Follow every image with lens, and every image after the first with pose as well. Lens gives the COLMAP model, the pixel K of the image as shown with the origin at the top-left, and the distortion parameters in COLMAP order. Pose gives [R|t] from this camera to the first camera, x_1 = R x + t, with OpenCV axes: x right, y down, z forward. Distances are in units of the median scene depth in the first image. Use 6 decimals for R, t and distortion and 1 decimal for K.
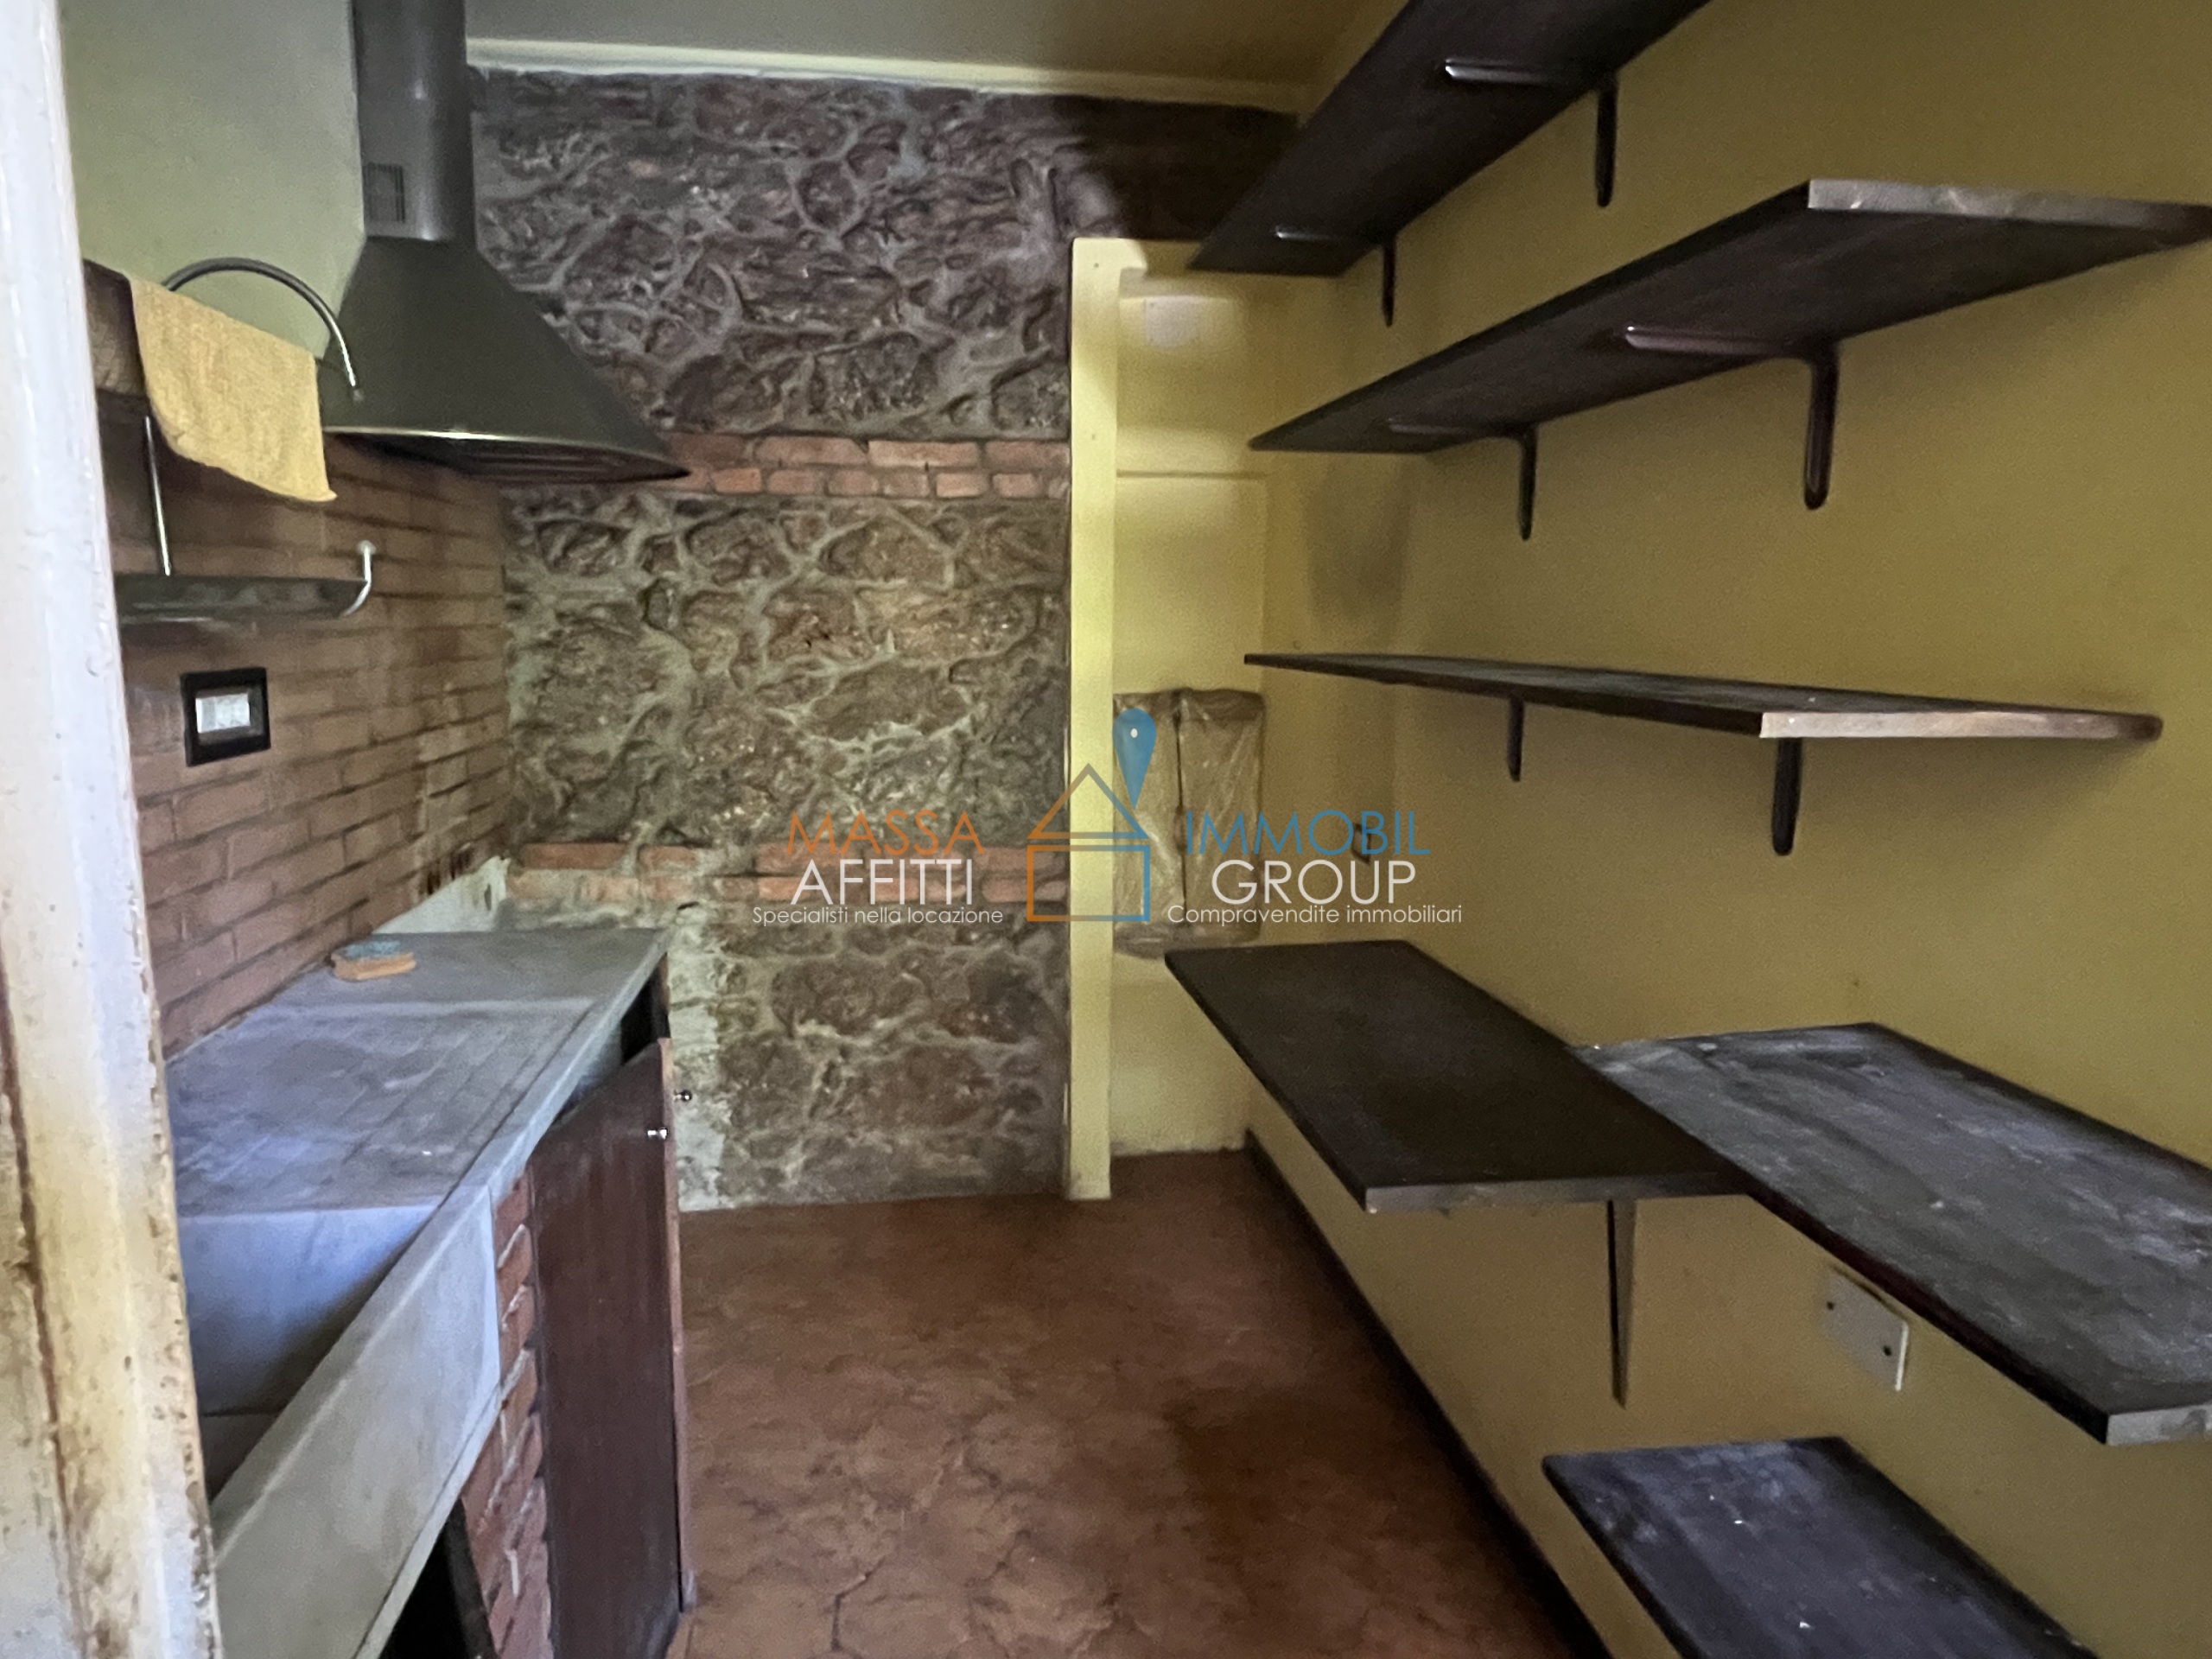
lens RADIAL K [[1357.0, 0, 1034.8], [0, 1357.0, 830.9], [0, 0, 1]] dist [-0.001598, -0.001741]
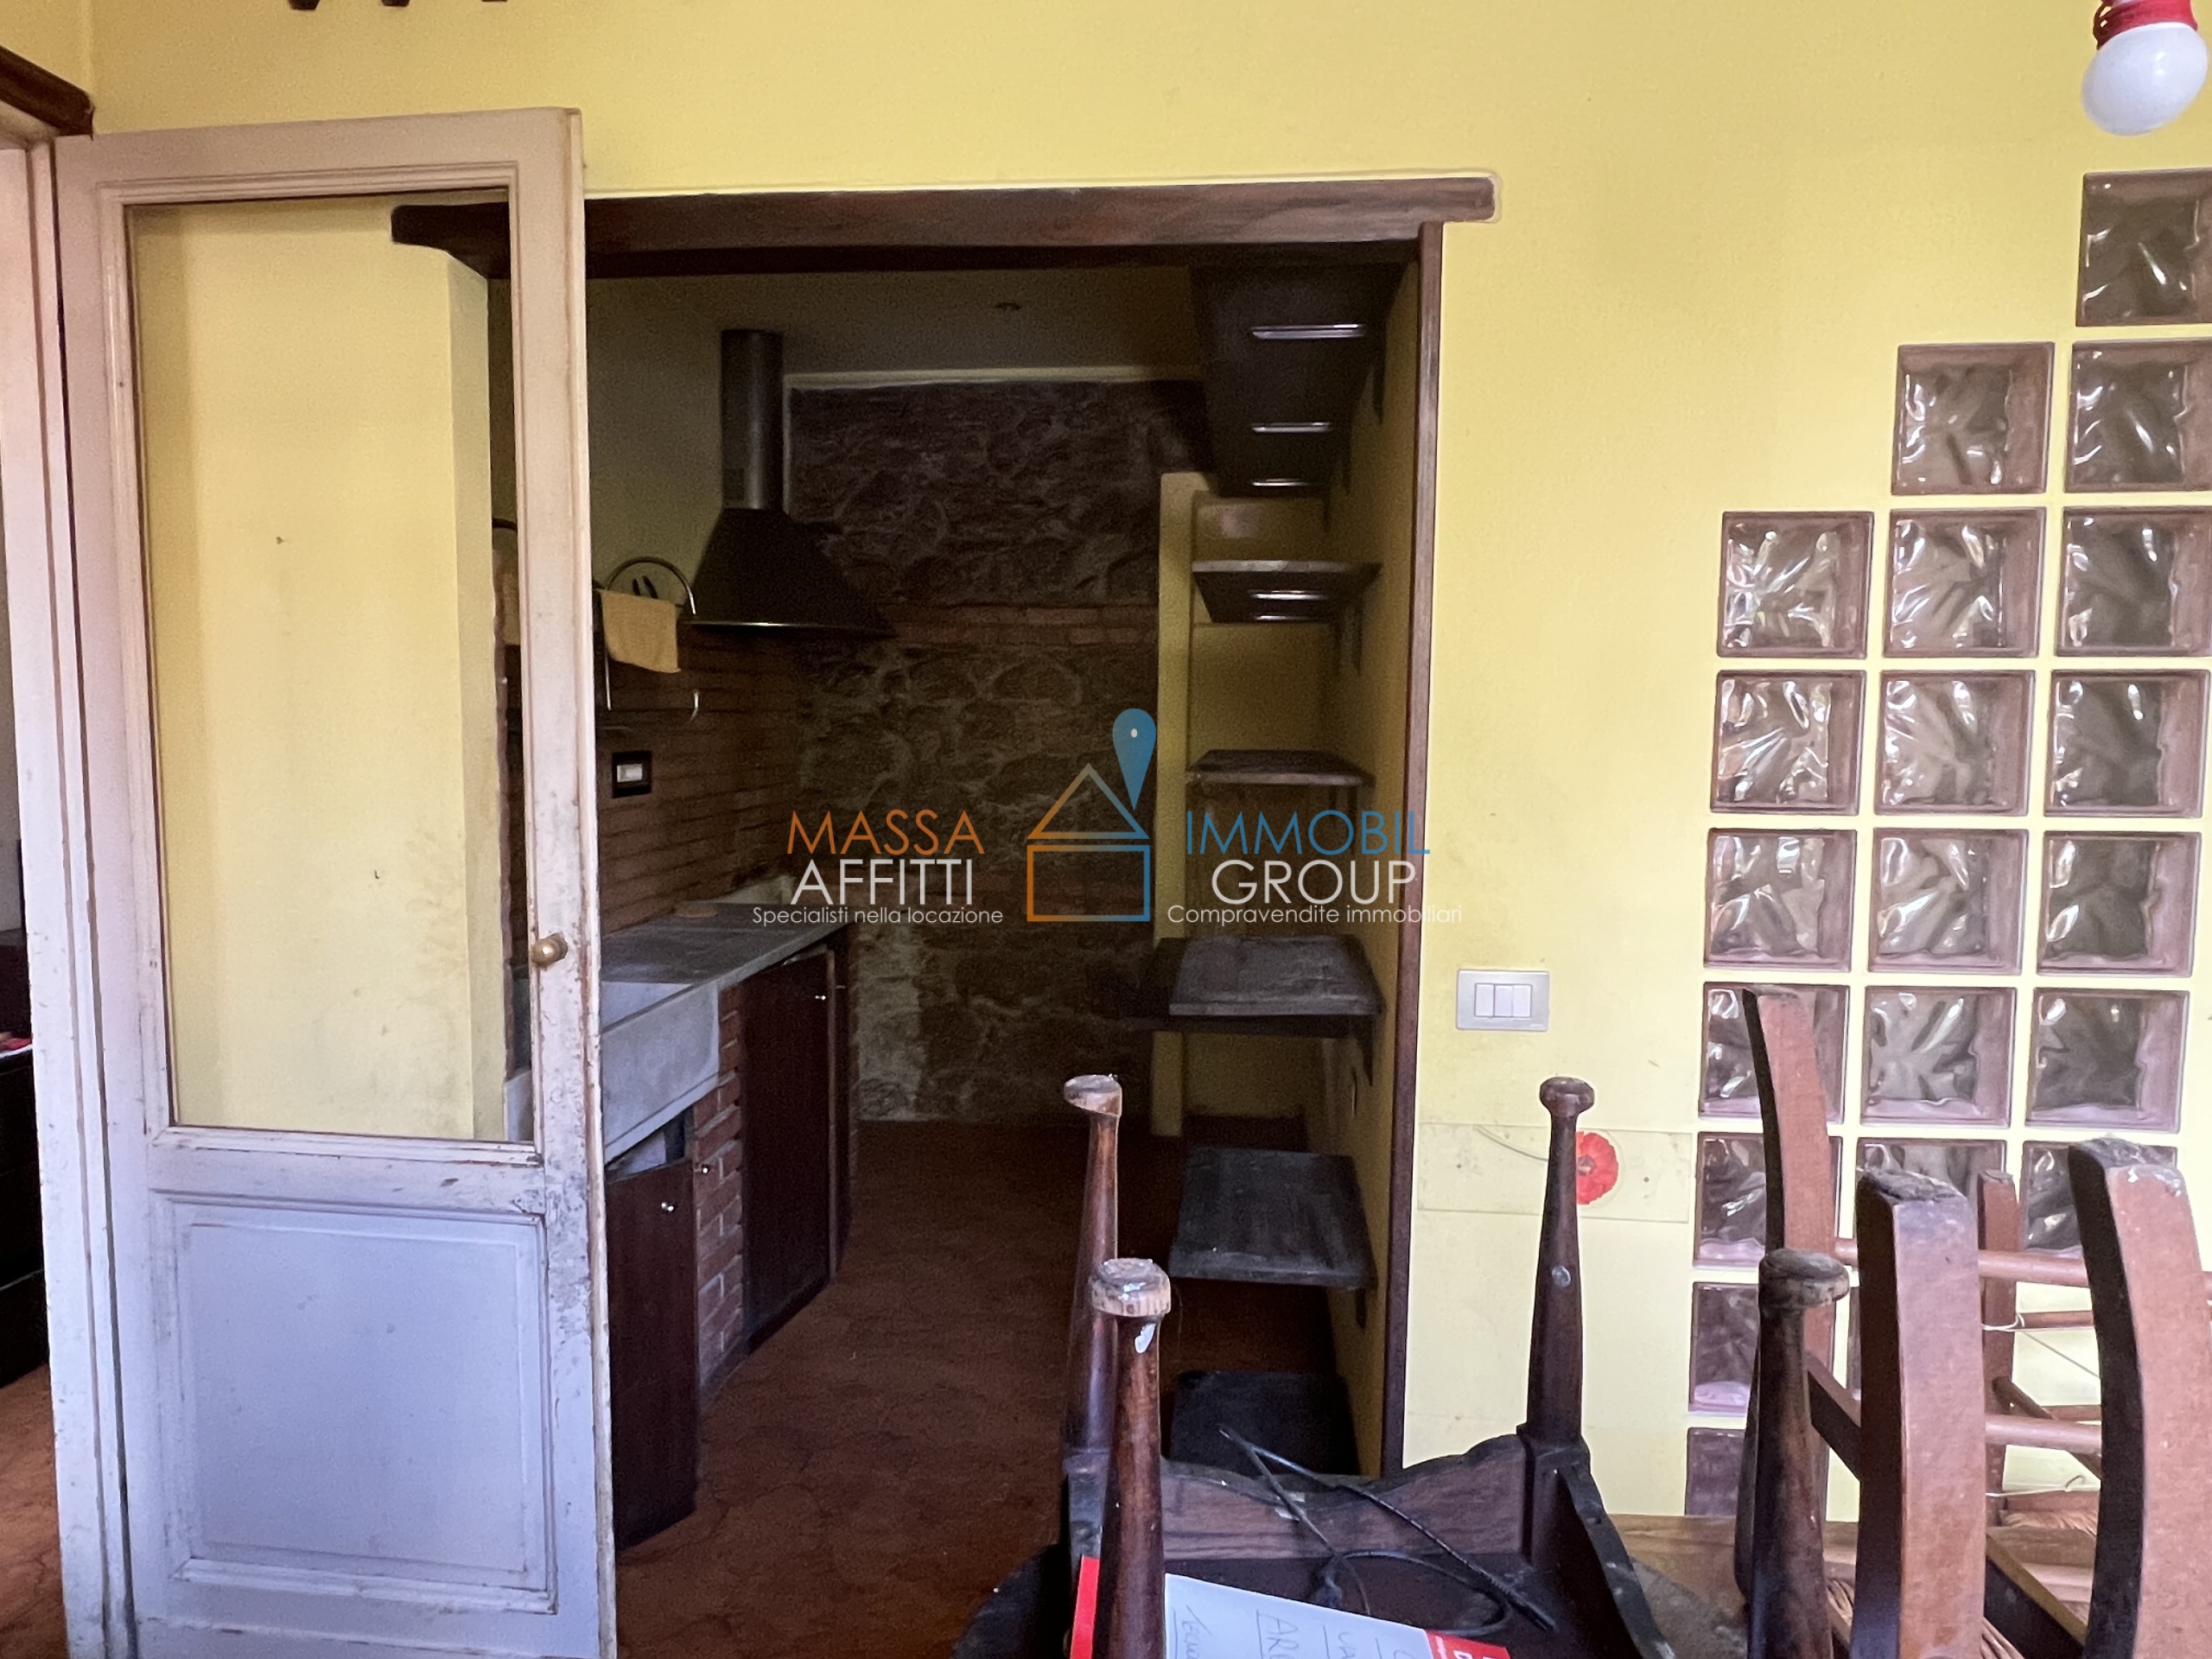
lens RADIAL K [[1357.0, 0, 1034.8], [0, 1357.0, 830.9], [0, 0, 1]] dist [-0.001598, -0.001741]
pose [[0.965745, 0.024357, -0.258348, 0.282381], [-0.042733, 0.996920, -0.065753, 0.059284], [0.255951, 0.074540, 0.963812, -0.436976]]
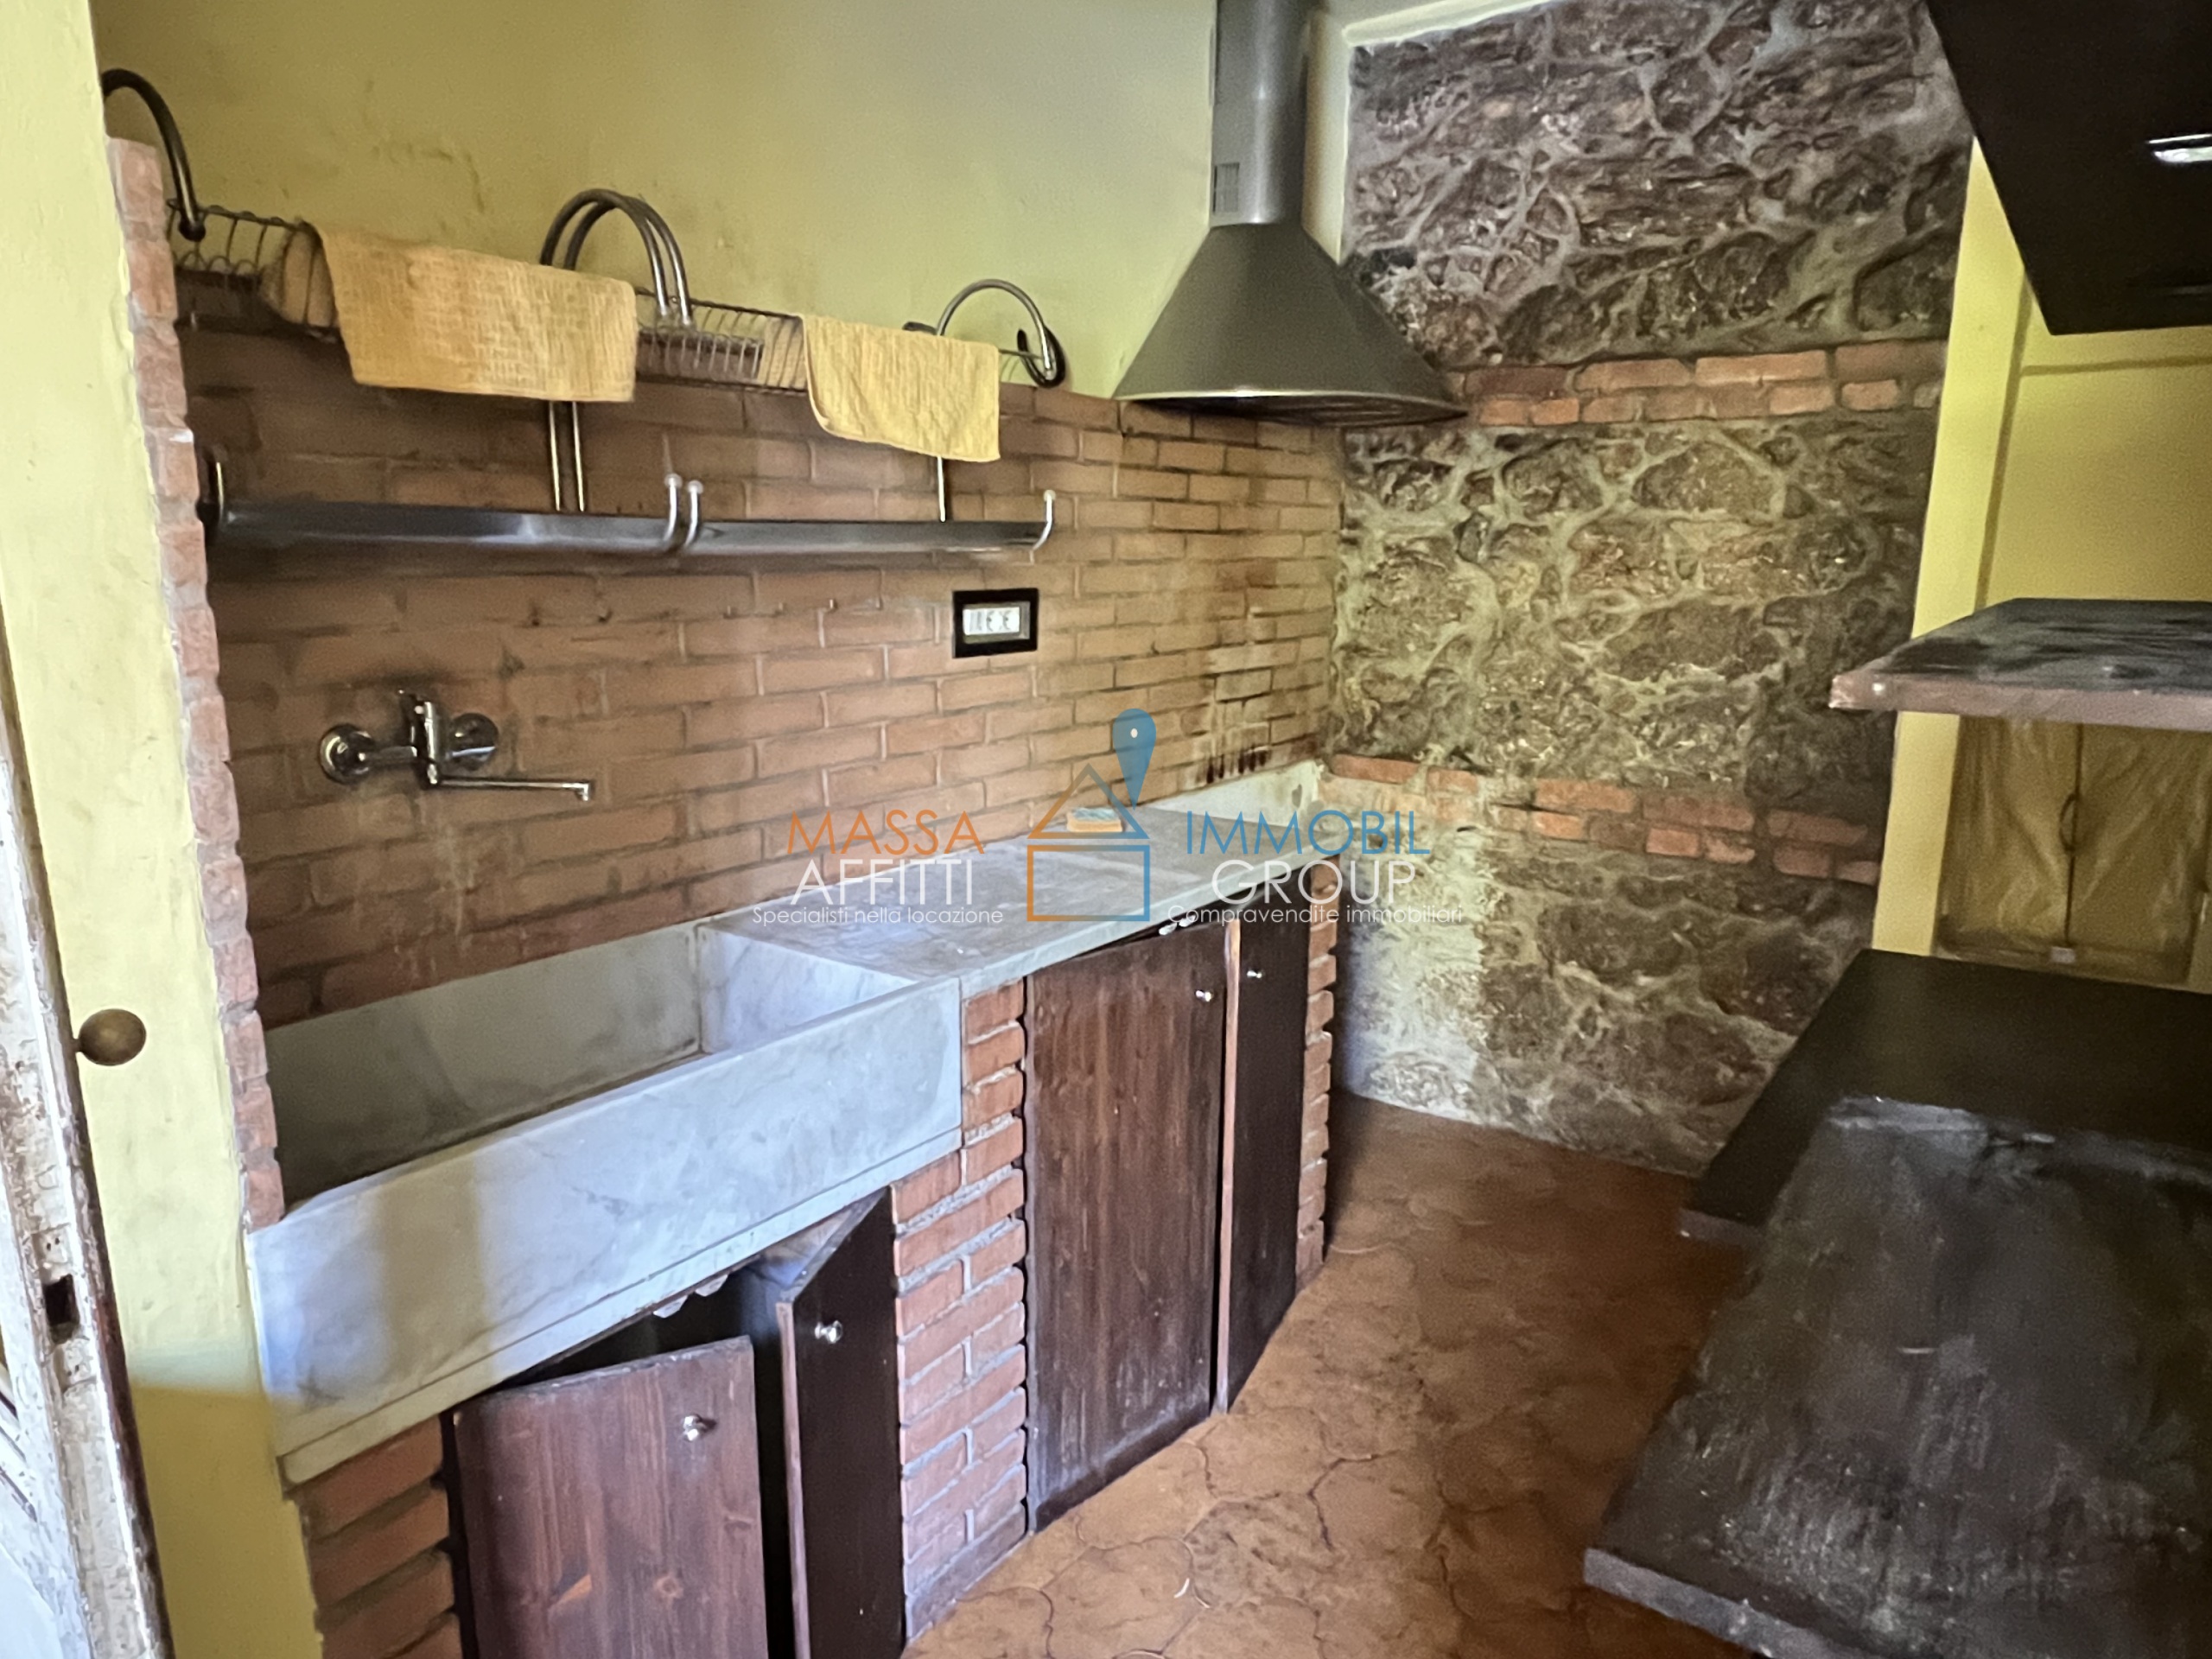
lens RADIAL K [[1346.0, 0, 1106.0], [0, 1346.0, 829.5], [0, 0, 1]] dist [0.001837, -0.002800]
pose [[0.734073, 0.139200, -0.664651, 0.236267], [-0.107120, 0.990247, 0.089083, -0.007353], [0.670569, 0.005804, 0.741824, 0.046840]]
